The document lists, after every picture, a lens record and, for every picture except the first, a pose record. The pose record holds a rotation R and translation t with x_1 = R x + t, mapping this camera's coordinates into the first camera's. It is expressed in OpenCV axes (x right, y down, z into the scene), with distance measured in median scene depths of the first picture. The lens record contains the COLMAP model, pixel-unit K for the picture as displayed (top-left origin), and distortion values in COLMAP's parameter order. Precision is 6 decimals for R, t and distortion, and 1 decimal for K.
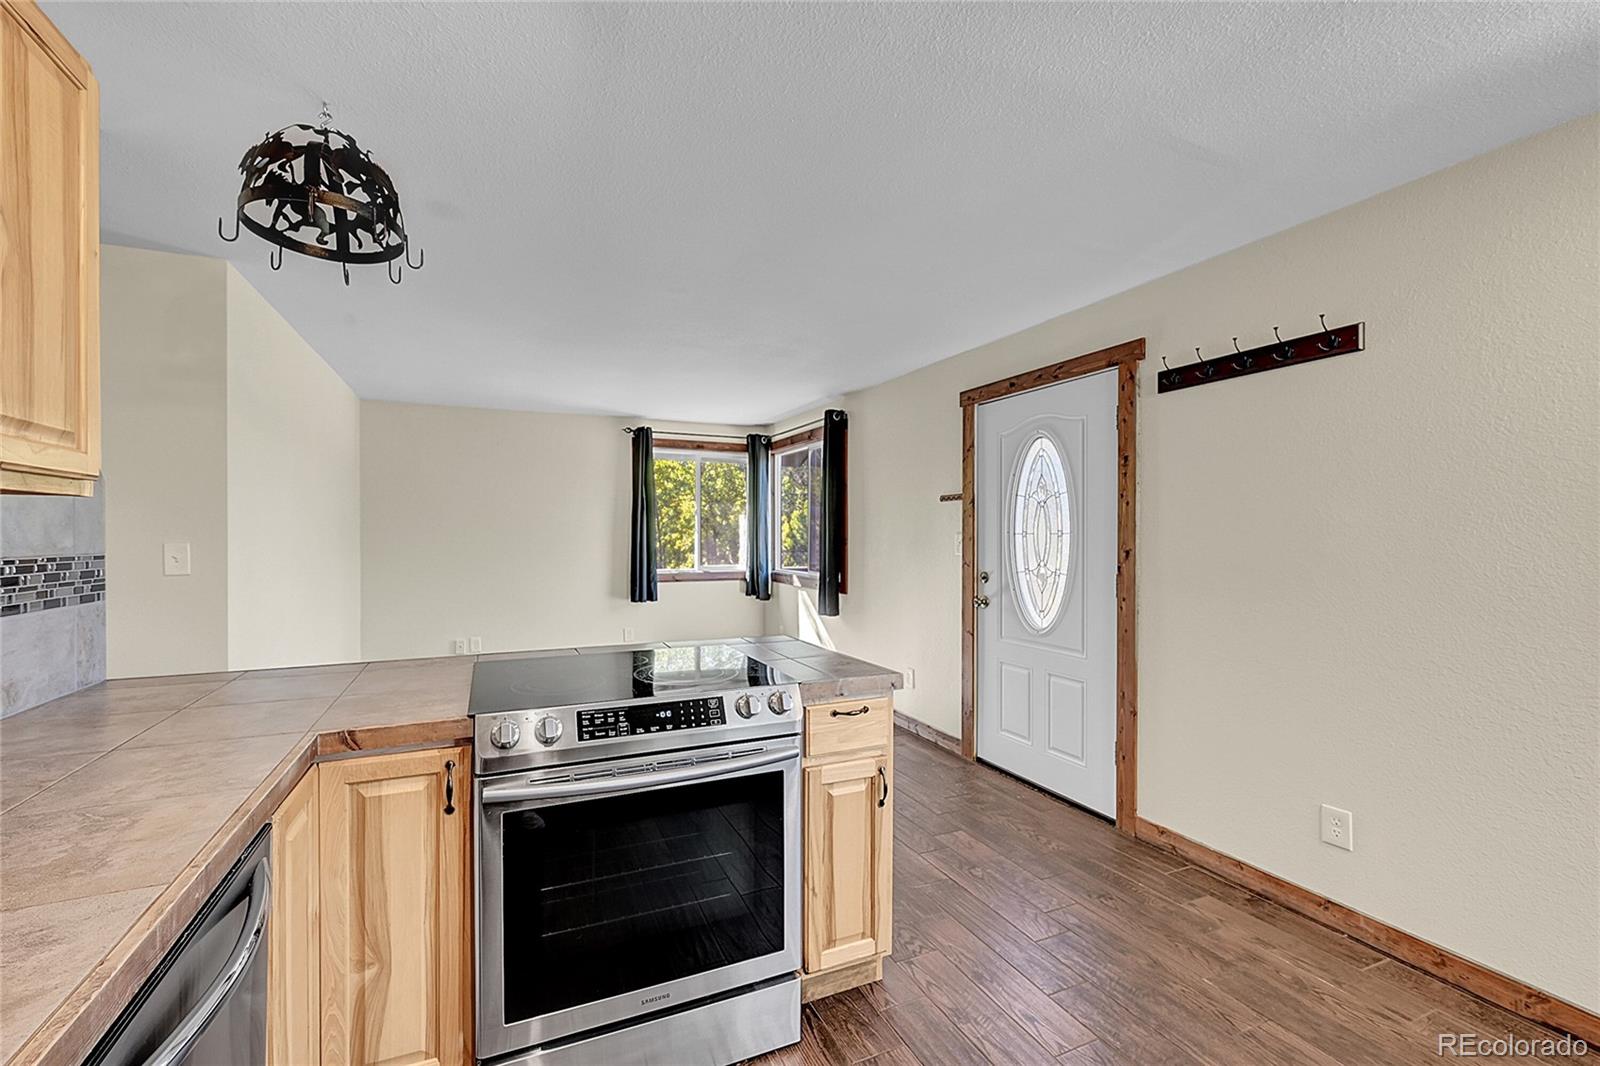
lens RADIAL K [[634.3, 0, 772.6], [0, 634.3, 542.2], [0, 0, 1]] dist [-0.001870, -0.000502]
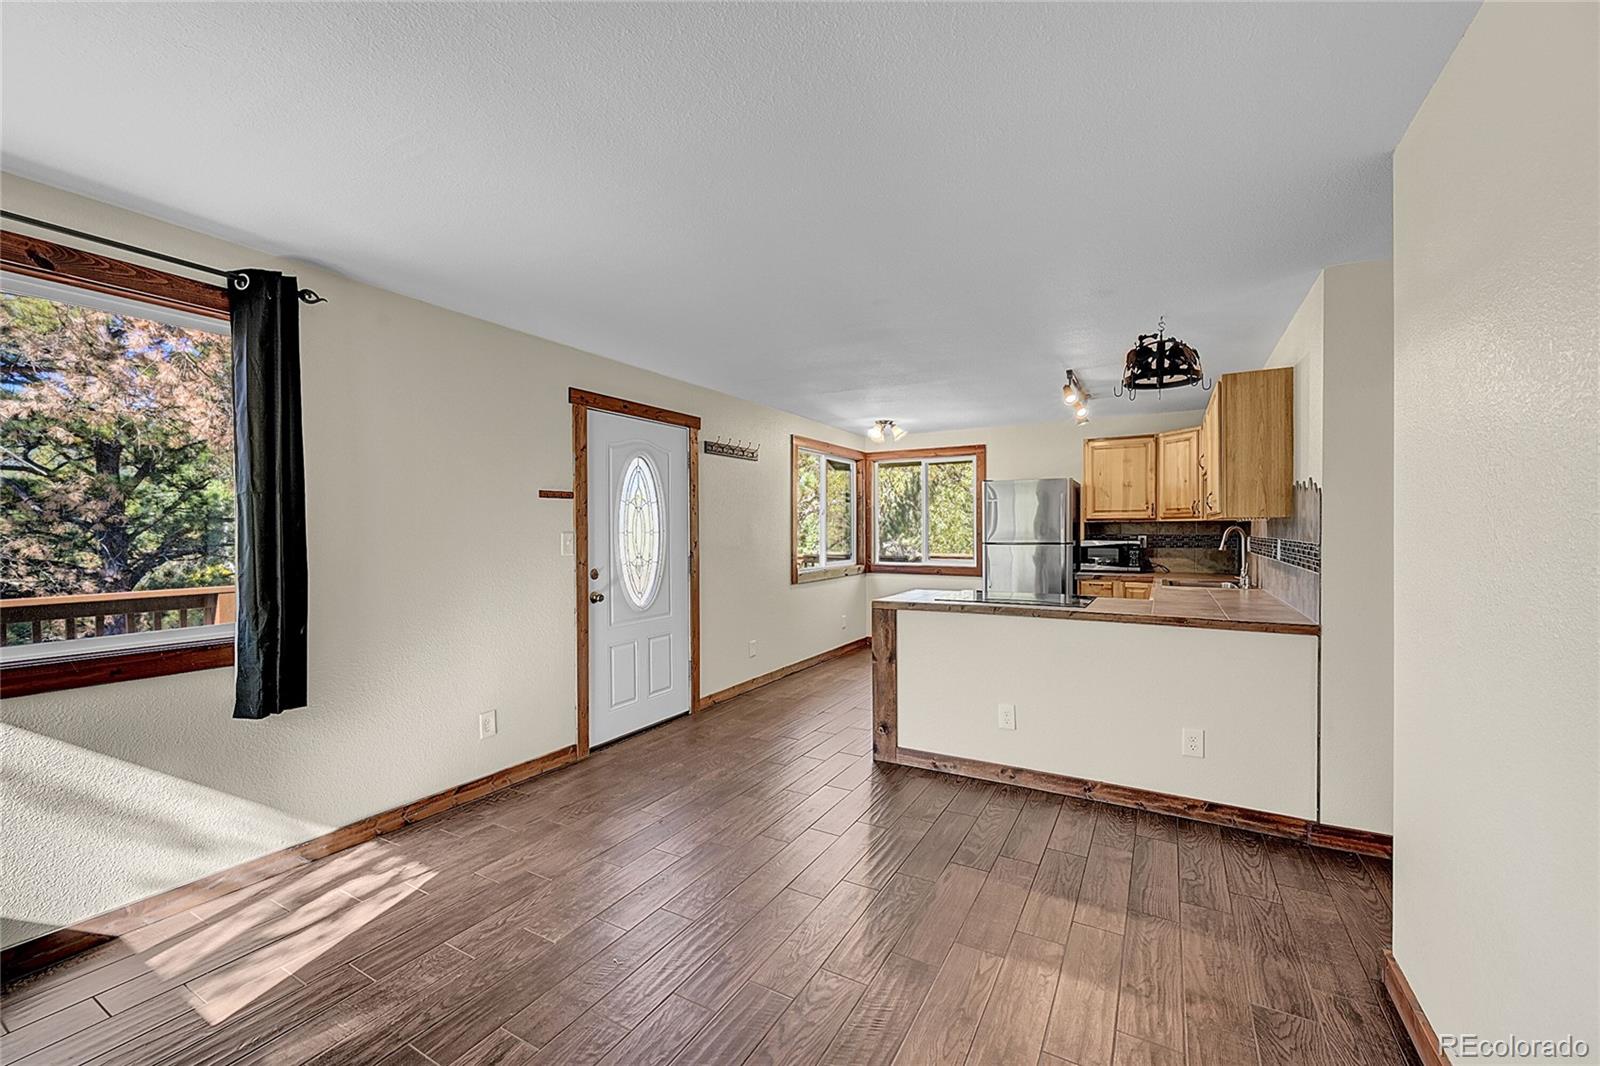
lens RADIAL K [[634.3, 0, 798.2], [0, 634.3, 530.0], [0, 0, 1]] dist [-0.001870, -0.000502]
pose [[-0.590009, 0.002545, 0.807393, -0.486648], [0.015235, 0.999852, 0.007982, -0.014518], [-0.807253, 0.017010, -0.589960, 0.910631]]
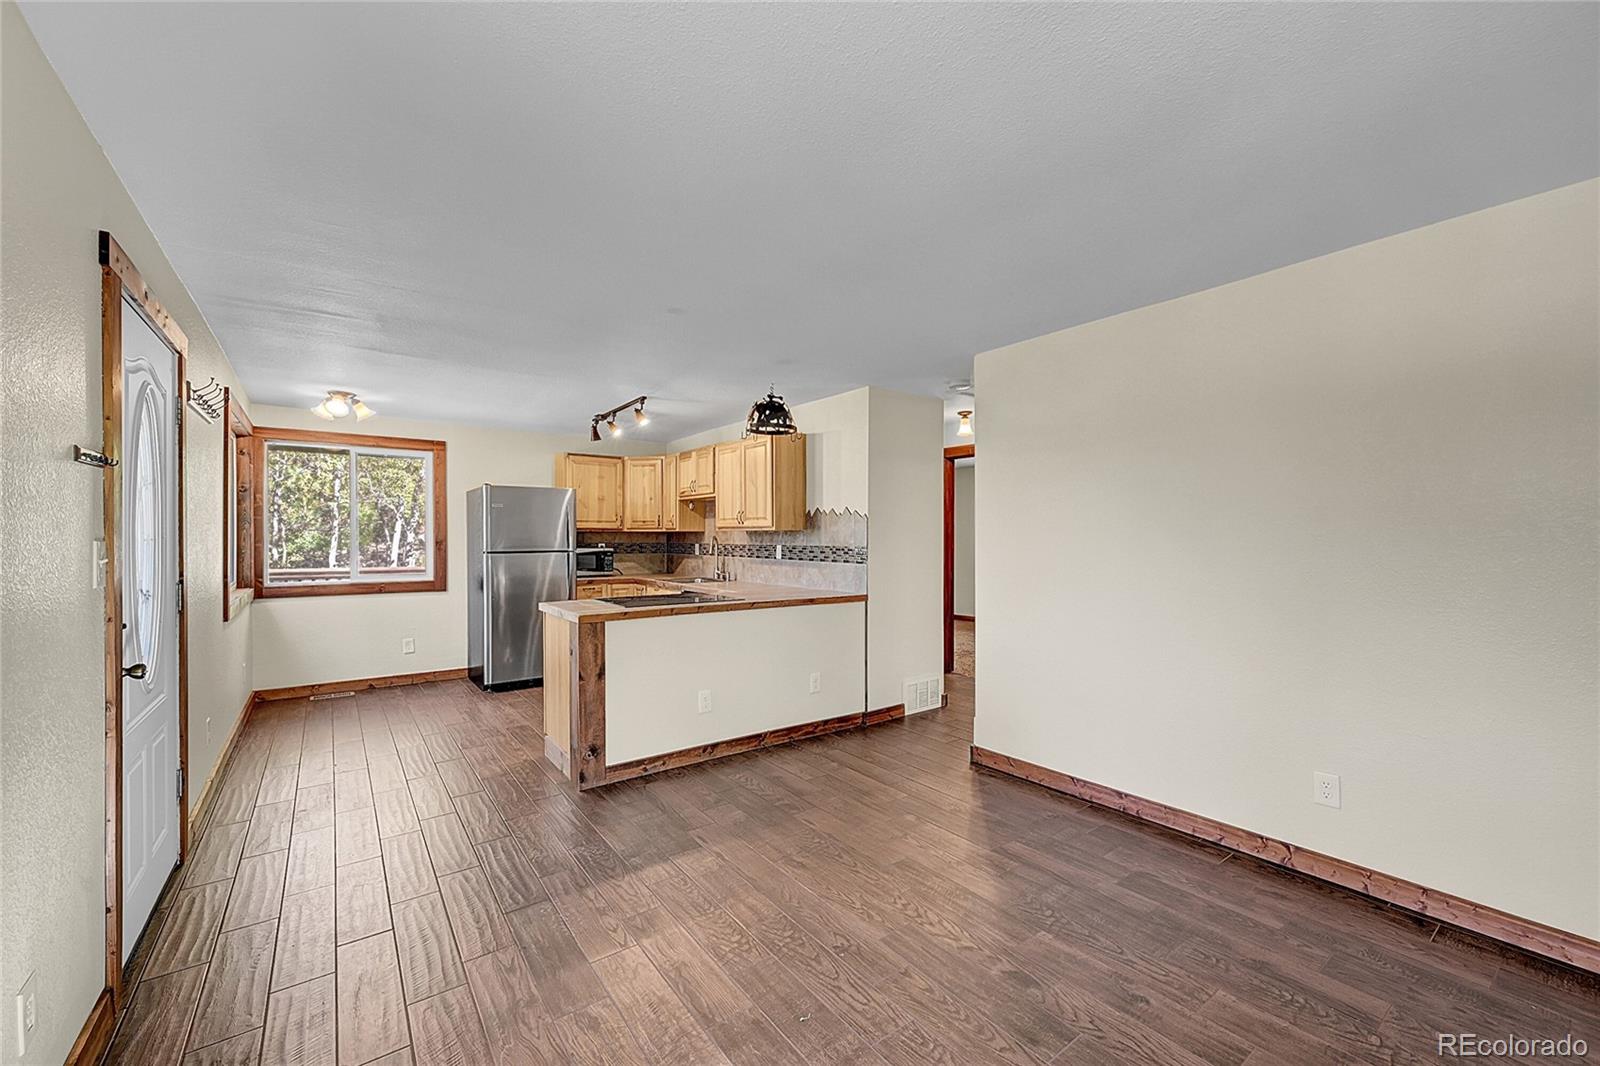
lens RADIAL K [[634.3, 0, 801.6], [0, 634.3, 541.9], [0, 0, 1]] dist [-0.001870, -0.000502]
pose [[-0.975638, 0.000431, -0.219386, -0.068710], [-0.003749, 0.999819, 0.018637, -0.015466], [0.219355, 0.019005, -0.975460, 1.086983]]
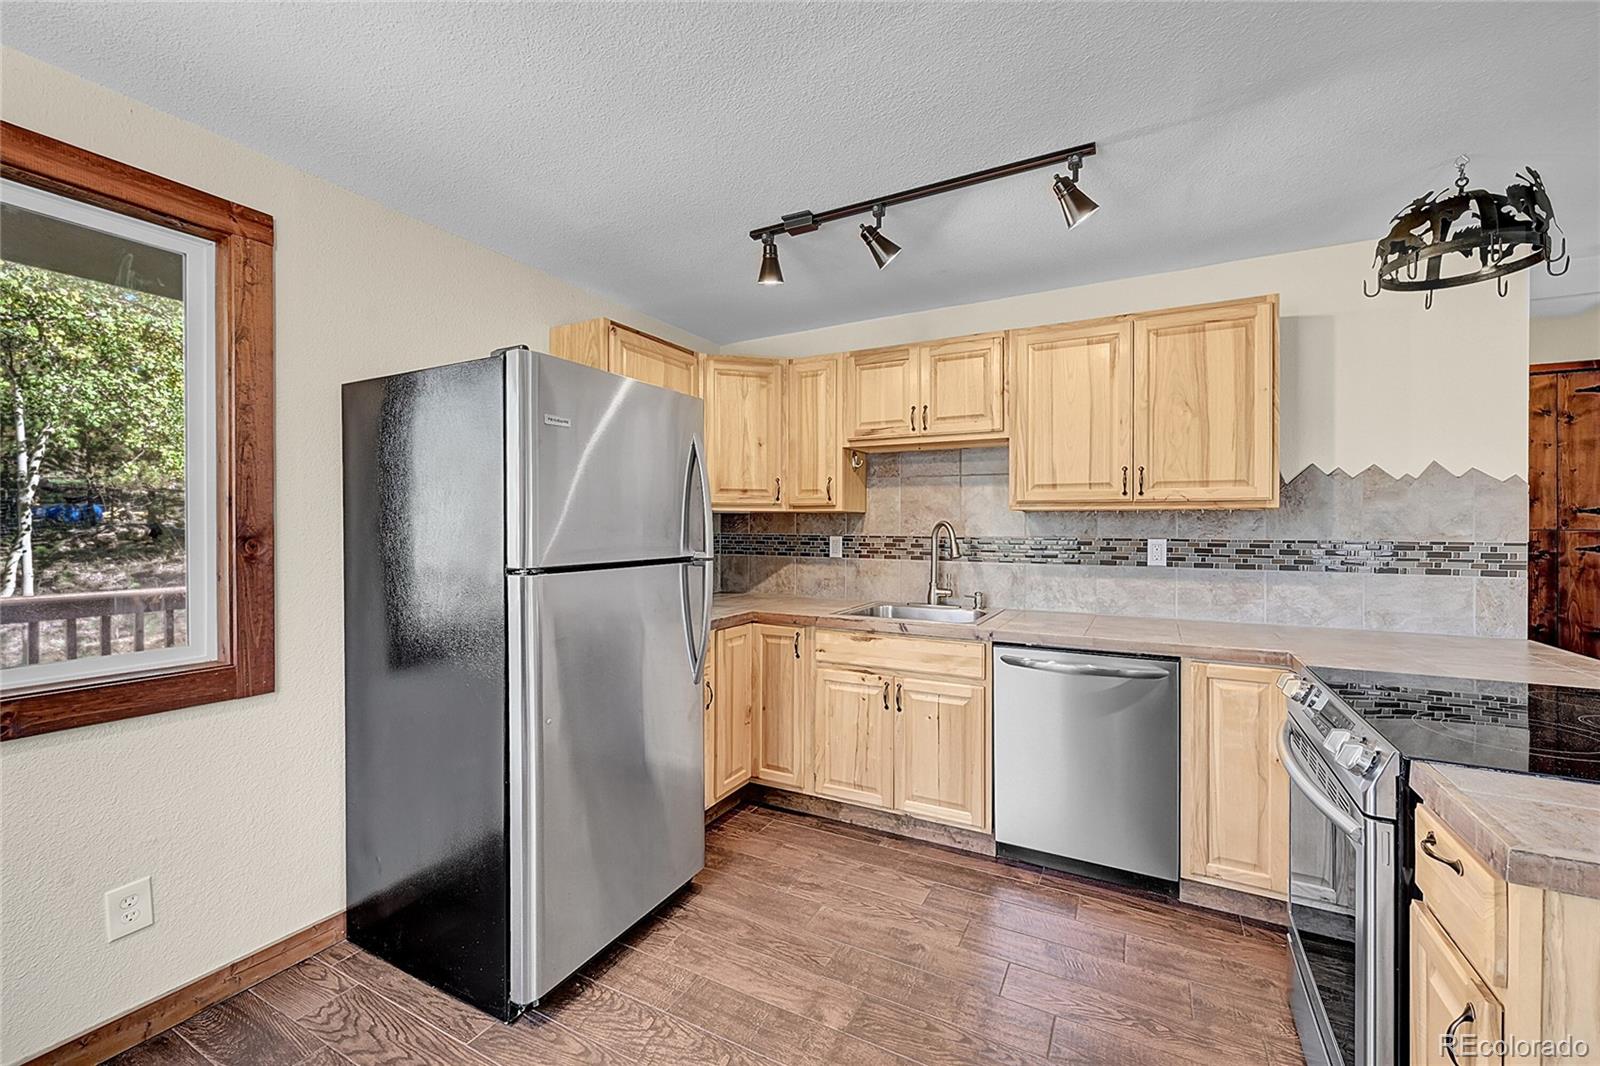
lens RADIAL K [[634.3, 0, 796.7], [0, 634.3, 528.7], [0, 0, 1]] dist [-0.001870, -0.000502]
pose [[-0.784689, 0.002777, -0.619884, 0.278616], [-0.008613, 0.999845, 0.015381, -0.005151], [0.619830, 0.017409, -0.784543, 0.337026]]
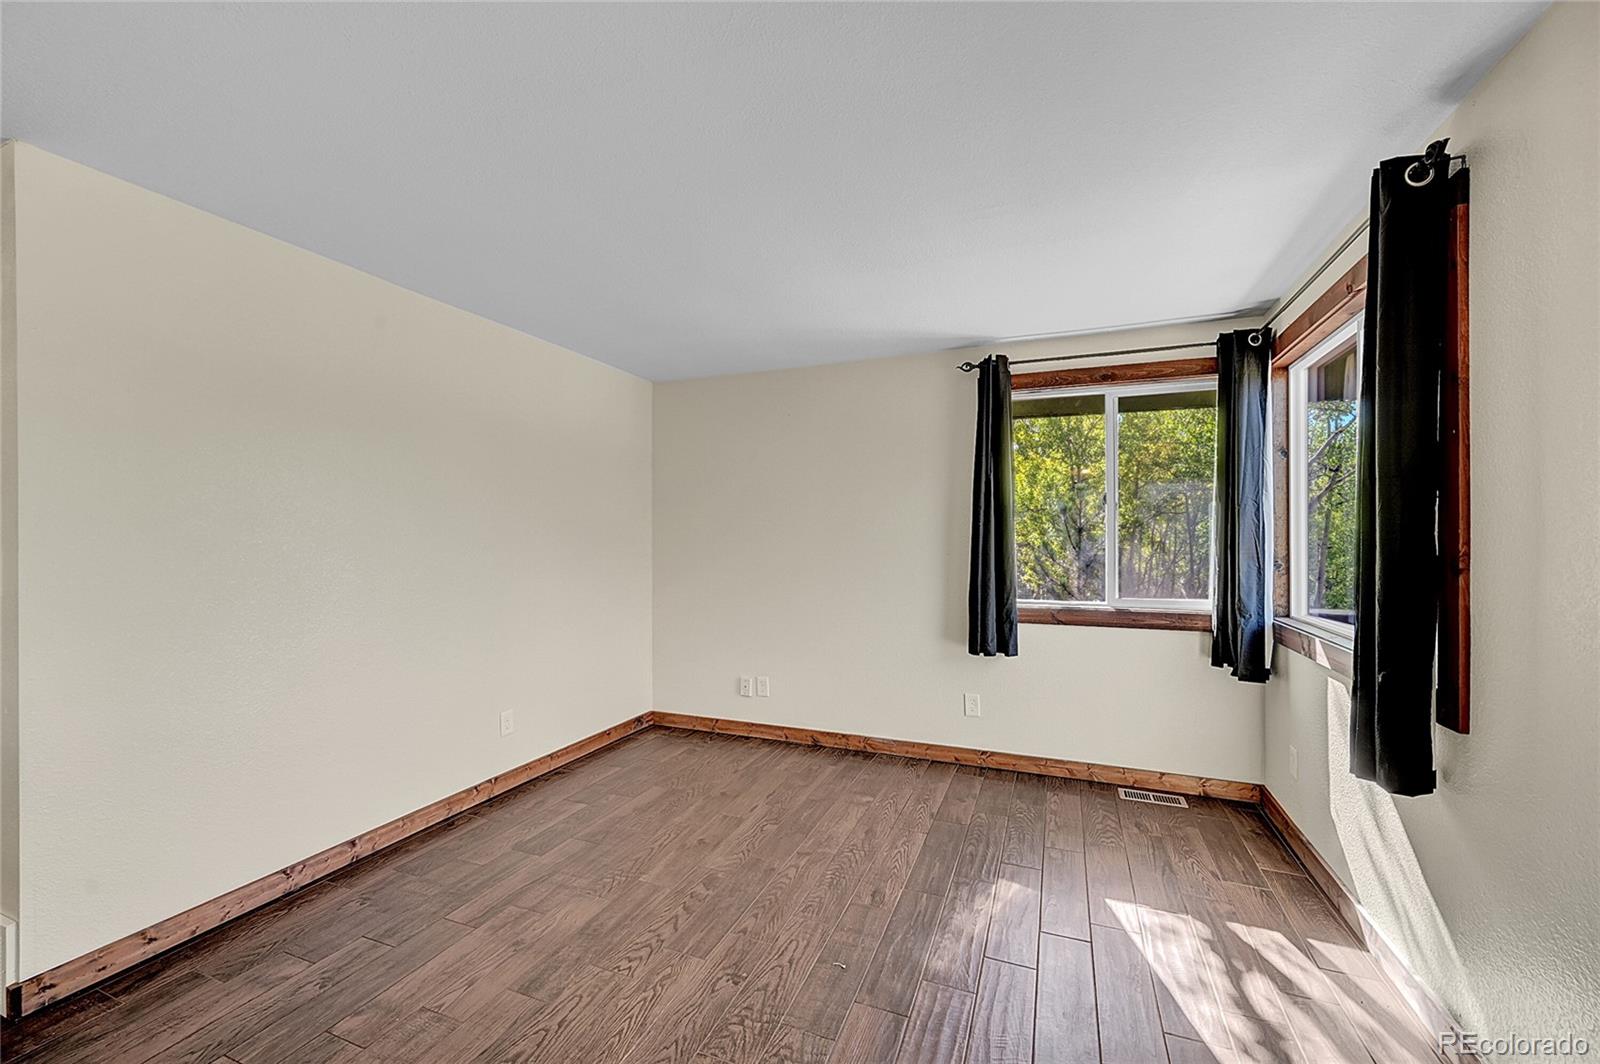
lens RADIAL K [[638.6, 0, 806.9], [0, 638.6, 521.2], [0, 0, 1]] dist [-0.002886, 0.000551]
pose [[0.704386, -0.018640, -0.709572, 0.103306], [-0.009873, 0.999301, -0.036051, -0.005626], [0.709748, 0.032399, 0.703710, 0.513262]]
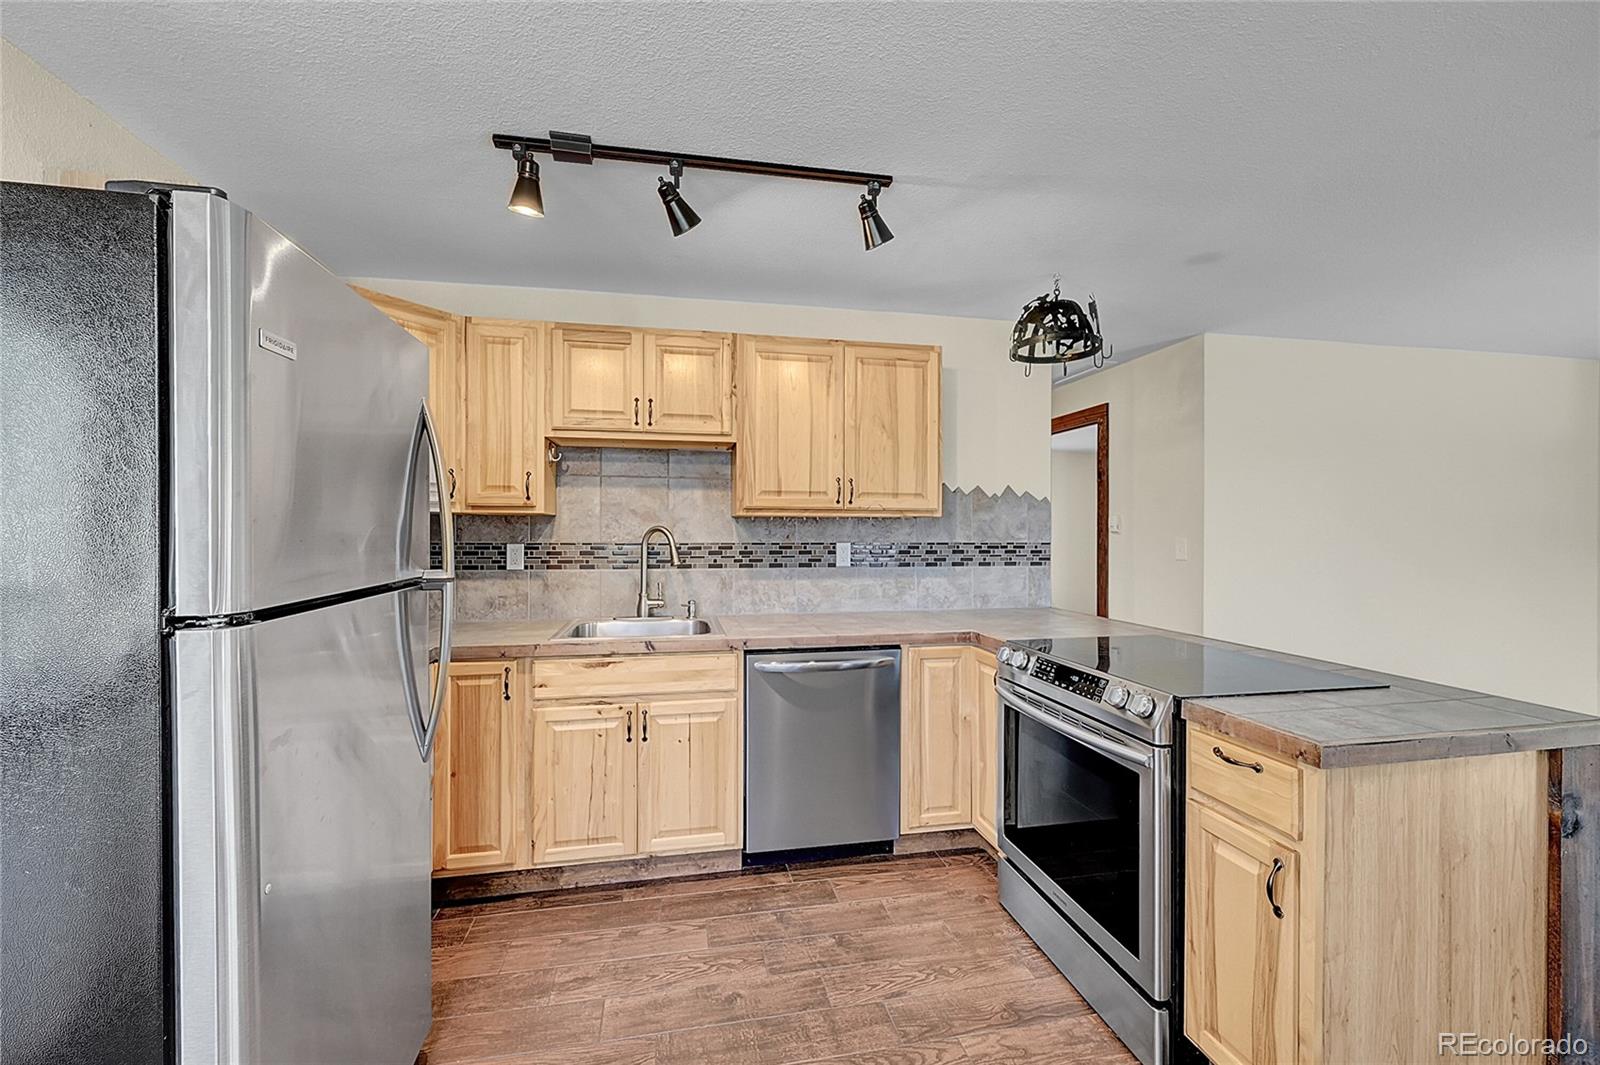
lens RADIAL K [[638.6, 0, 773.5], [0, 638.6, 532.5], [0, 0, 1]] dist [-0.002886, 0.000551]
pose [[-0.225278, 0.003182, -0.974289, 0.316739], [-0.013041, 0.999895, 0.006281, -0.003652], [0.974207, 0.014121, -0.225213, 0.190169]]
